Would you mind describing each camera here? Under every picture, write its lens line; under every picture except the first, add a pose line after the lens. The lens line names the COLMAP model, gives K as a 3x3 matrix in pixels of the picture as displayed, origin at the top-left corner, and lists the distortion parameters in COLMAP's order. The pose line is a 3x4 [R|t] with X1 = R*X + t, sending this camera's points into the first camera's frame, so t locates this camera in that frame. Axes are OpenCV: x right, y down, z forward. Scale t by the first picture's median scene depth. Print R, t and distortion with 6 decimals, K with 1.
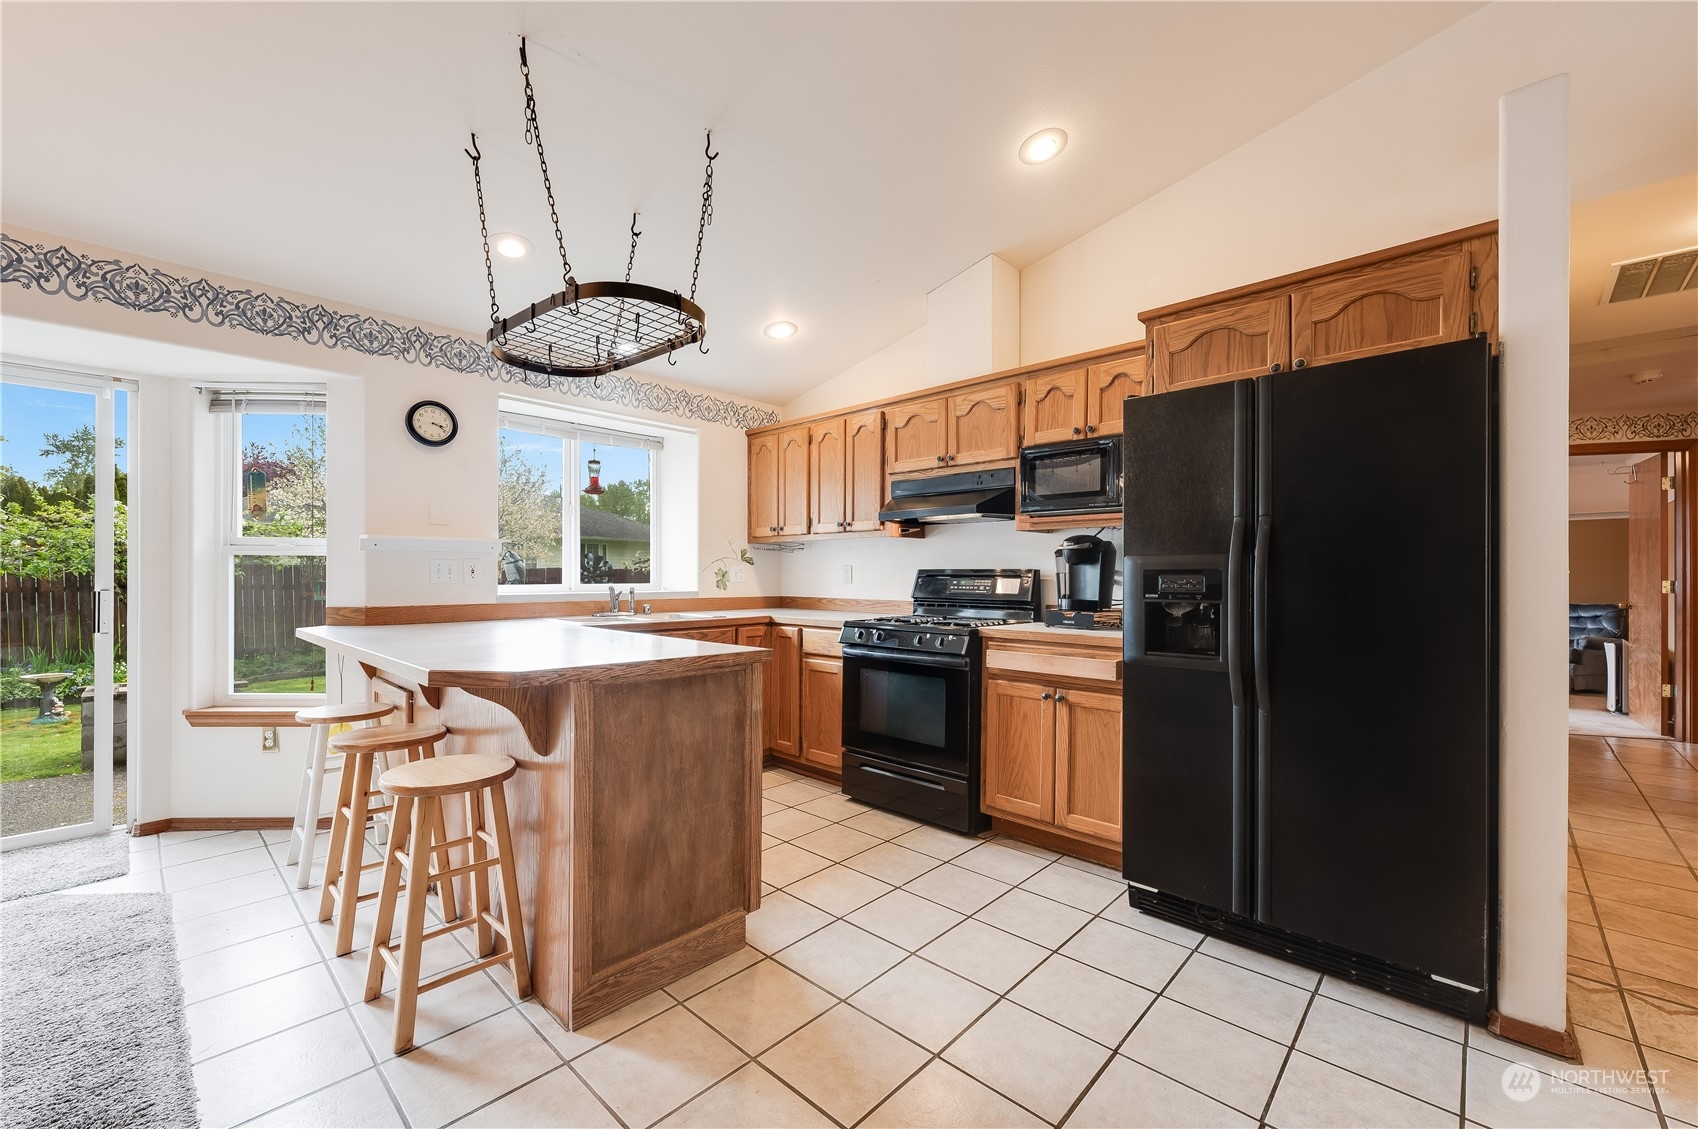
lens RADIAL K [[676.2, 0, 851.3], [0, 676.2, 584.9], [0, 0, 1]] dist [-0.000392, -0.000174]
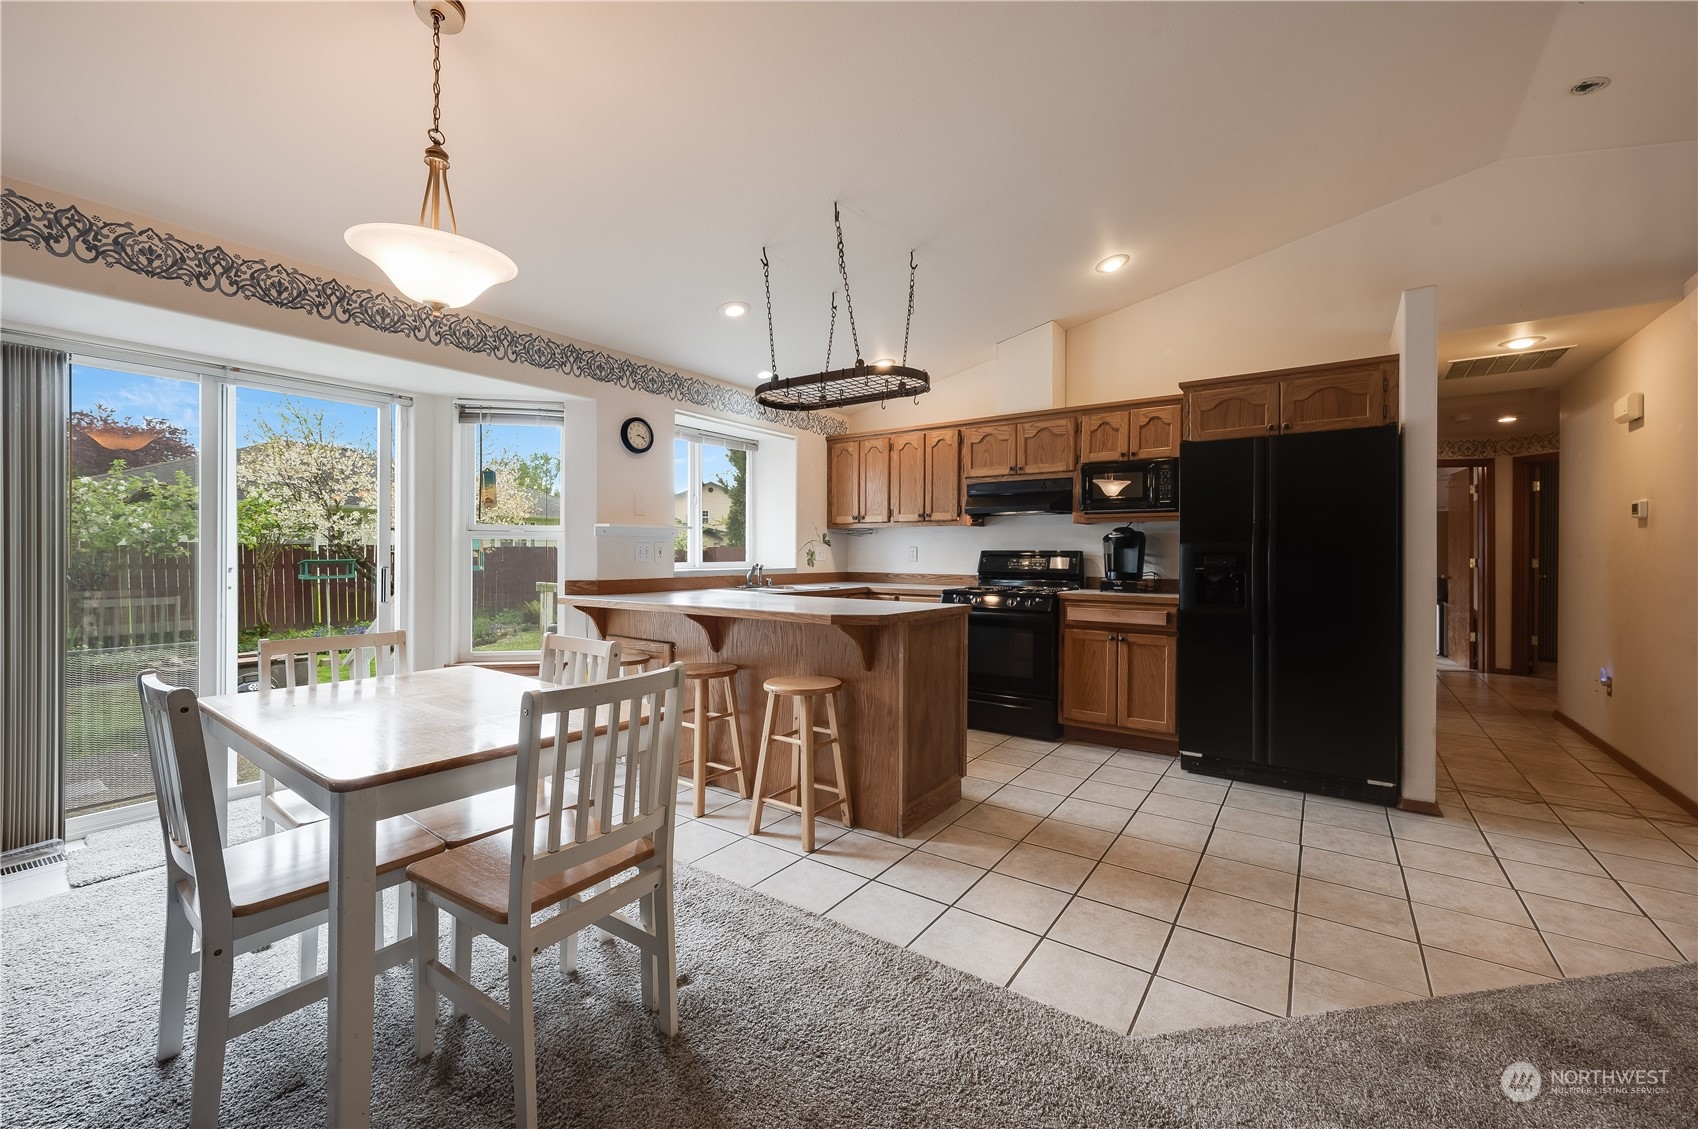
lens RADIAL K [[679.2, 0, 849.0], [0, 679.2, 564.5], [0, 0, 1]] dist [0.000061, -0.000034]
pose [[0.989847, -0.001817, 0.142123, -0.411674], [0.001508, 0.999996, 0.002277, 0.000822], [-0.142126, -0.002040, 0.989846, -0.316478]]
